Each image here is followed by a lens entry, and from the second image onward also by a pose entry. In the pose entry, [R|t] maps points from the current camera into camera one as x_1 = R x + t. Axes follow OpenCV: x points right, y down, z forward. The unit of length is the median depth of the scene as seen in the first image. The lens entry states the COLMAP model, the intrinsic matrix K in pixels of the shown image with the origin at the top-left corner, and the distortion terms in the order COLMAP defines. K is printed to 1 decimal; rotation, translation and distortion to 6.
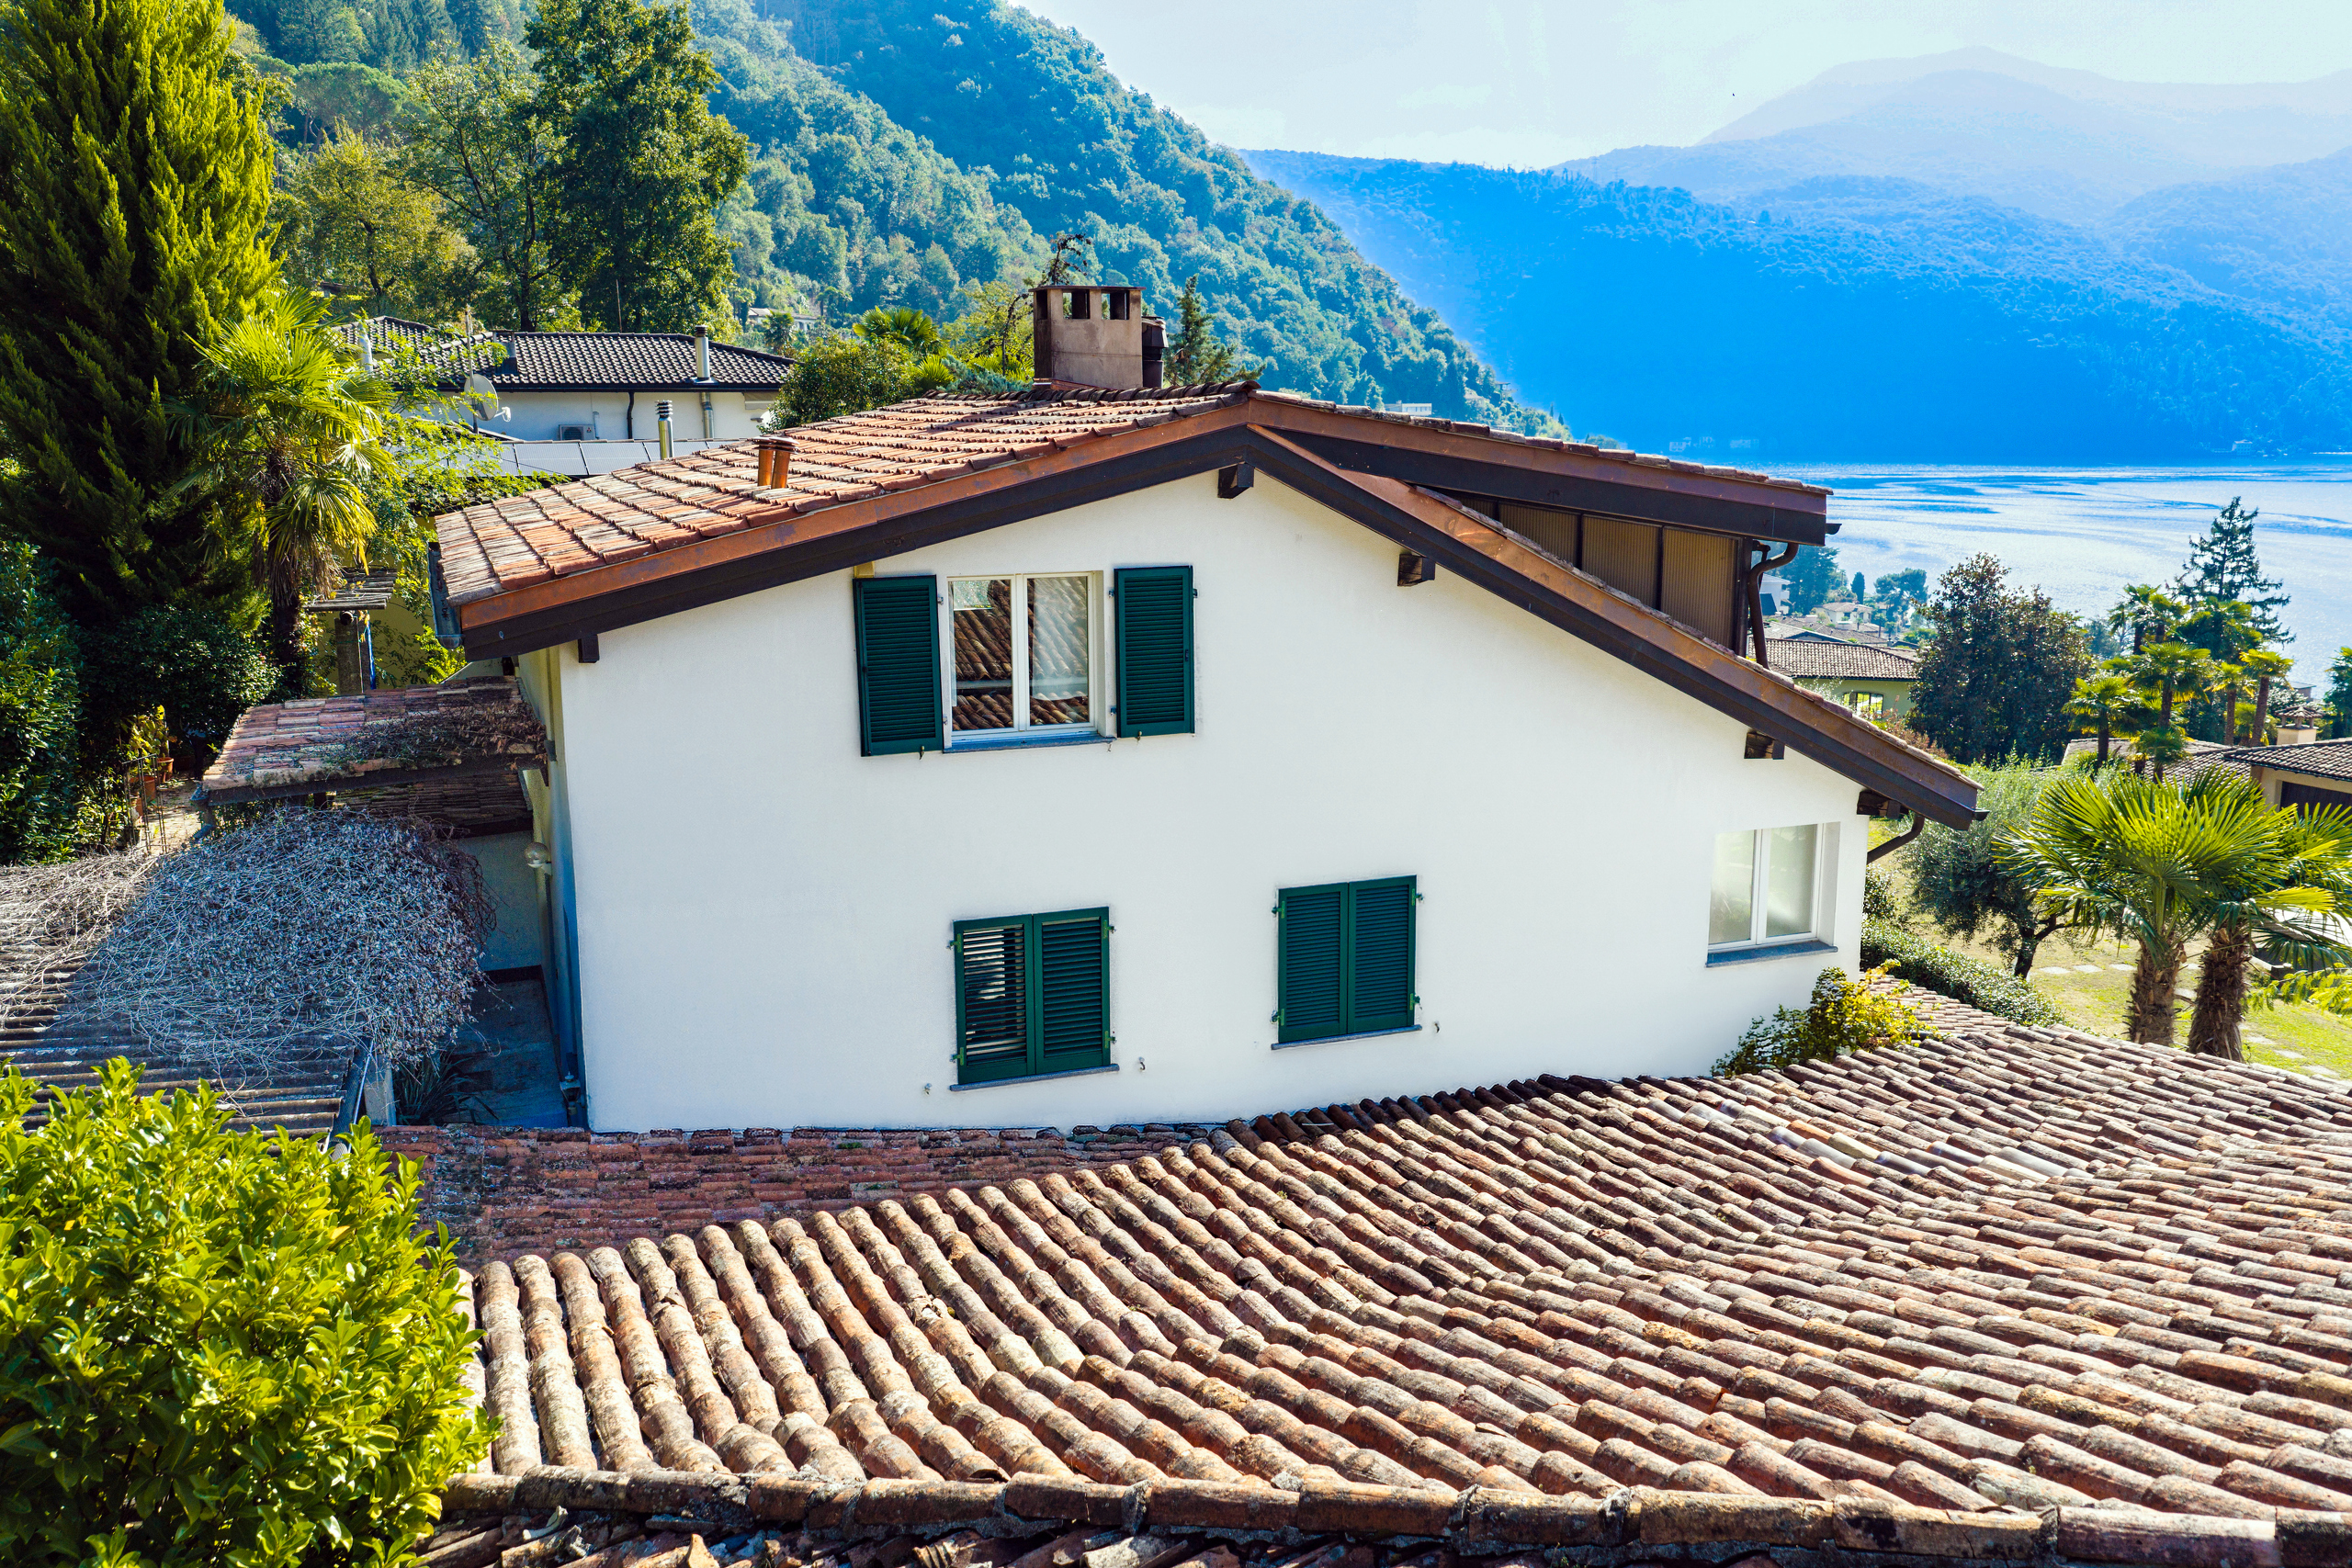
lens RADIAL K [[1929.9, 0, 1176.0], [0, 1929.9, 784.0], [0, 0, 1]] dist [0.002952, -0.001894]
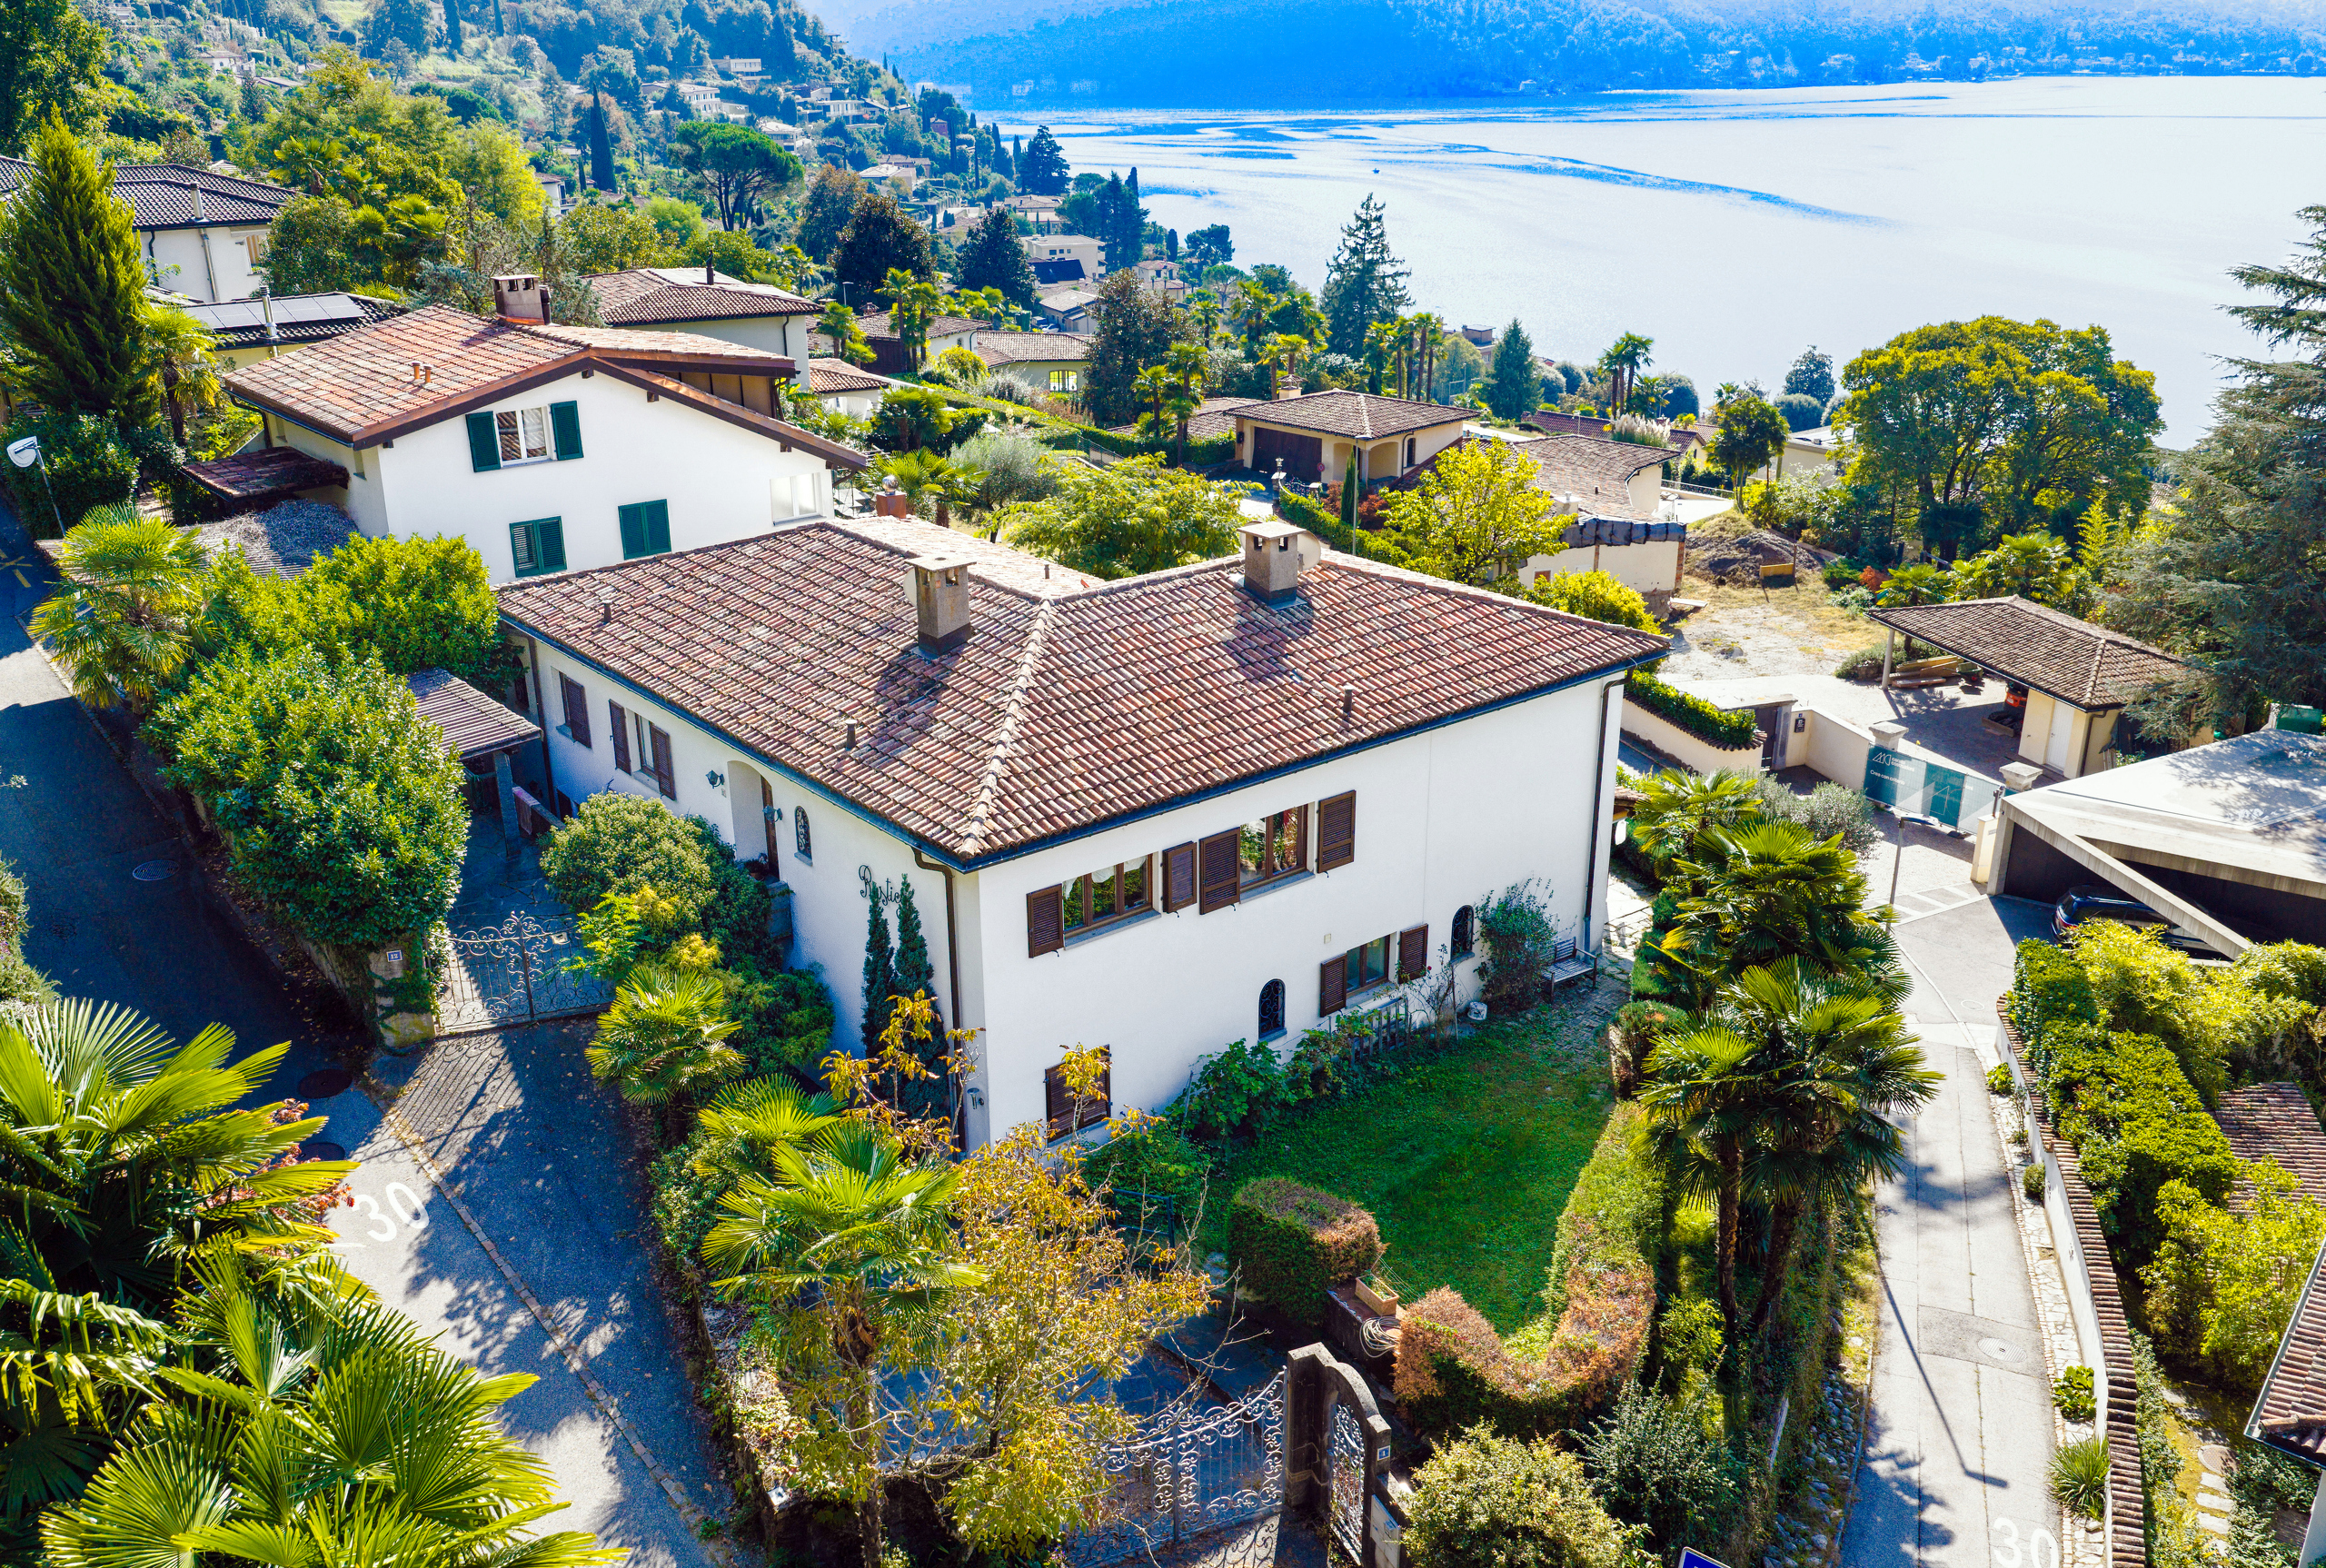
lens RADIAL K [[1888.2, 0, 1163.0], [0, 1888.2, 784.0], [0, 0, 1]] dist [-0.001198, 0.002223]
pose [[0.948114, -0.114967, 0.296417, -0.029802], [0.061150, 0.980865, 0.184838, -0.006370], [-0.311995, -0.157122, 0.937001, -0.977526]]
